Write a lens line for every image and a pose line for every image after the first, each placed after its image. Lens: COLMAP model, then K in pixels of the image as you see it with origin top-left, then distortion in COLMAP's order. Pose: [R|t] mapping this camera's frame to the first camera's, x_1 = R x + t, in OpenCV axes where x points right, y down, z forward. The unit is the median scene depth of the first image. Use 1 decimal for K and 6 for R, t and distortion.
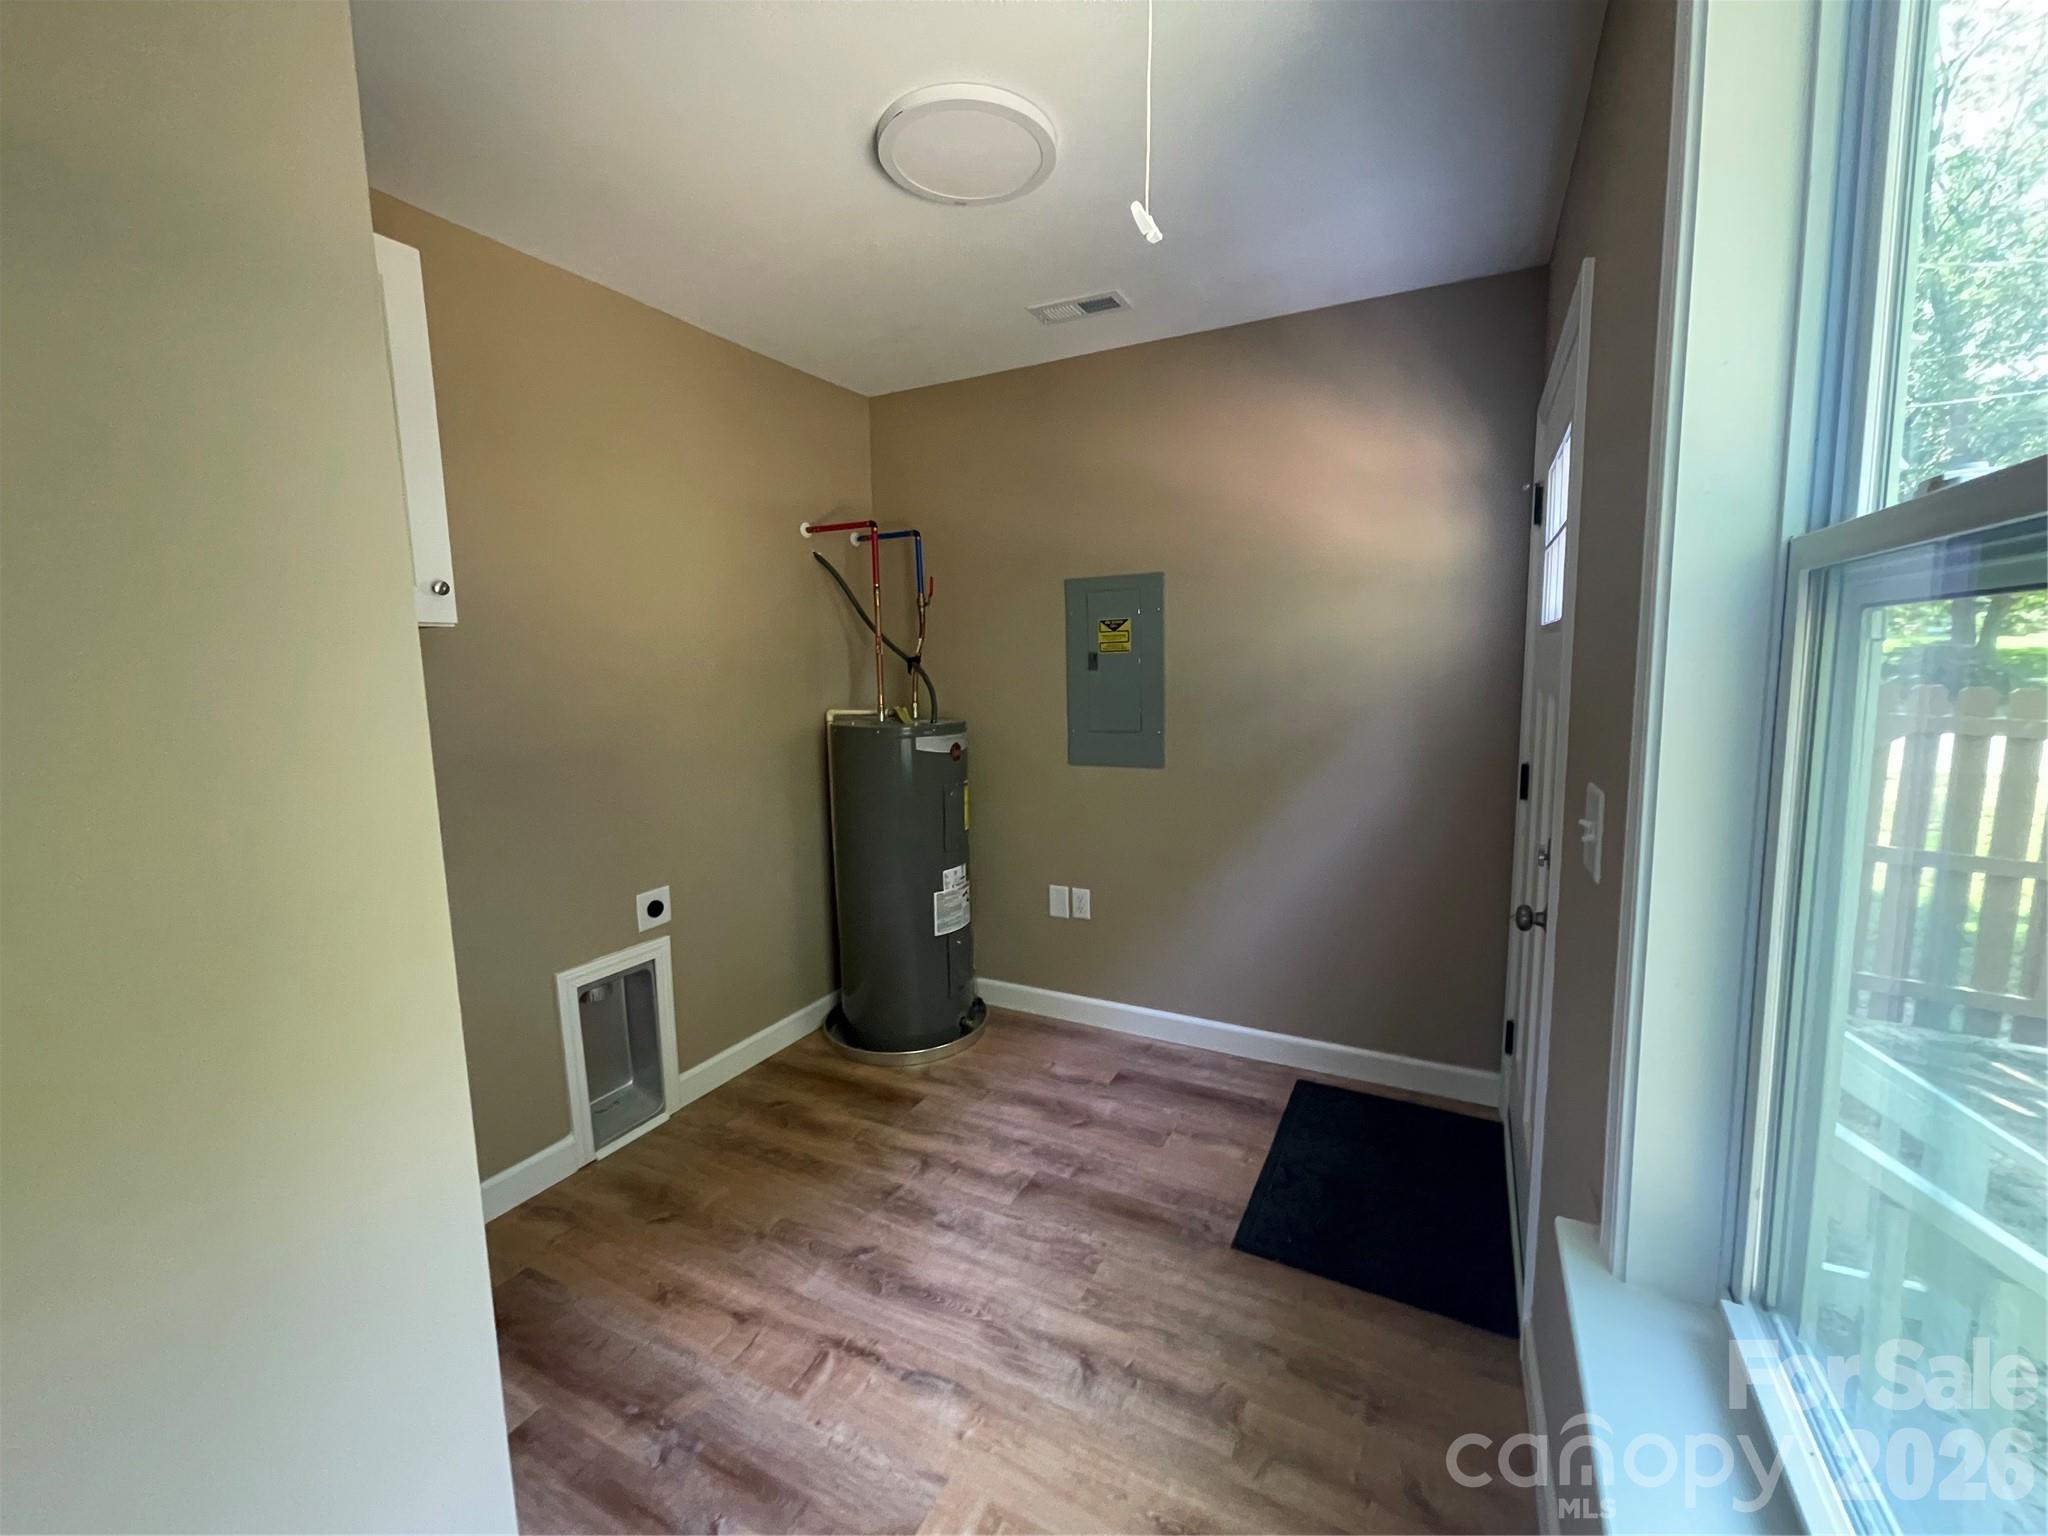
lens RADIAL K [[823.8, 0, 1025.5], [0, 823.8, 758.7], [0, 0, 1]] dist [-0.002416, 0.000788]
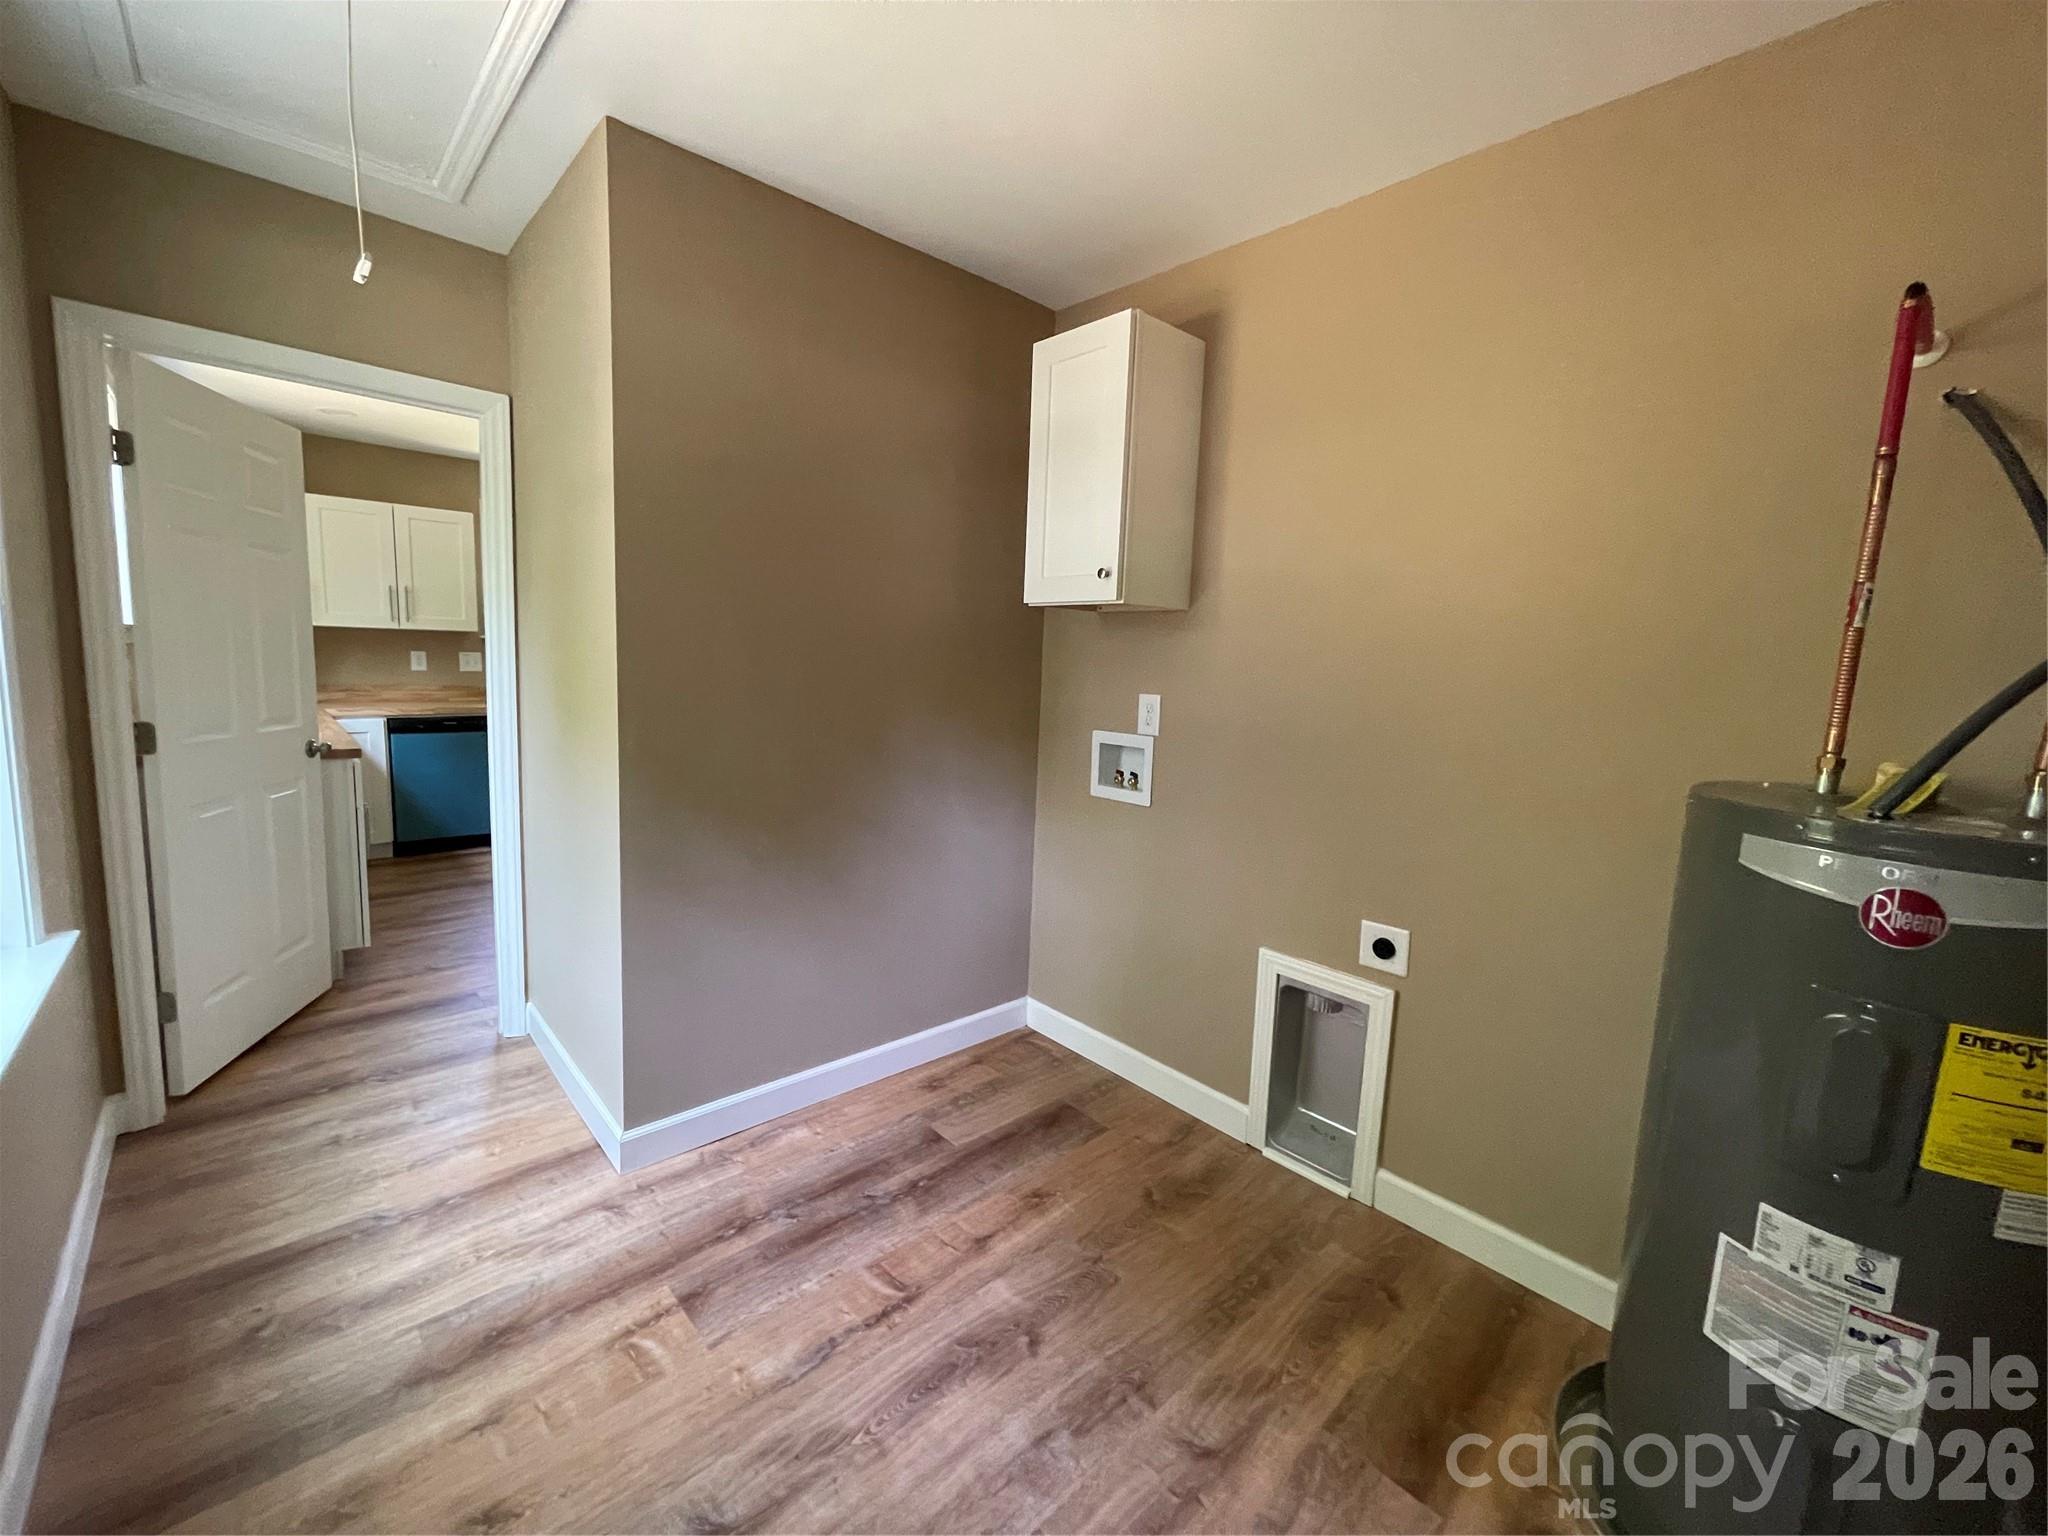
lens RADIAL K [[823.8, 0, 1020.8], [0, 823.8, 775.6], [0, 0, 1]] dist [-0.002416, 0.000788]
pose [[-0.334889, 0.143340, -0.931291, 0.496900], [-0.145518, 0.968636, 0.201415, -0.115067], [0.930953, 0.202972, -0.303527, 1.135005]]
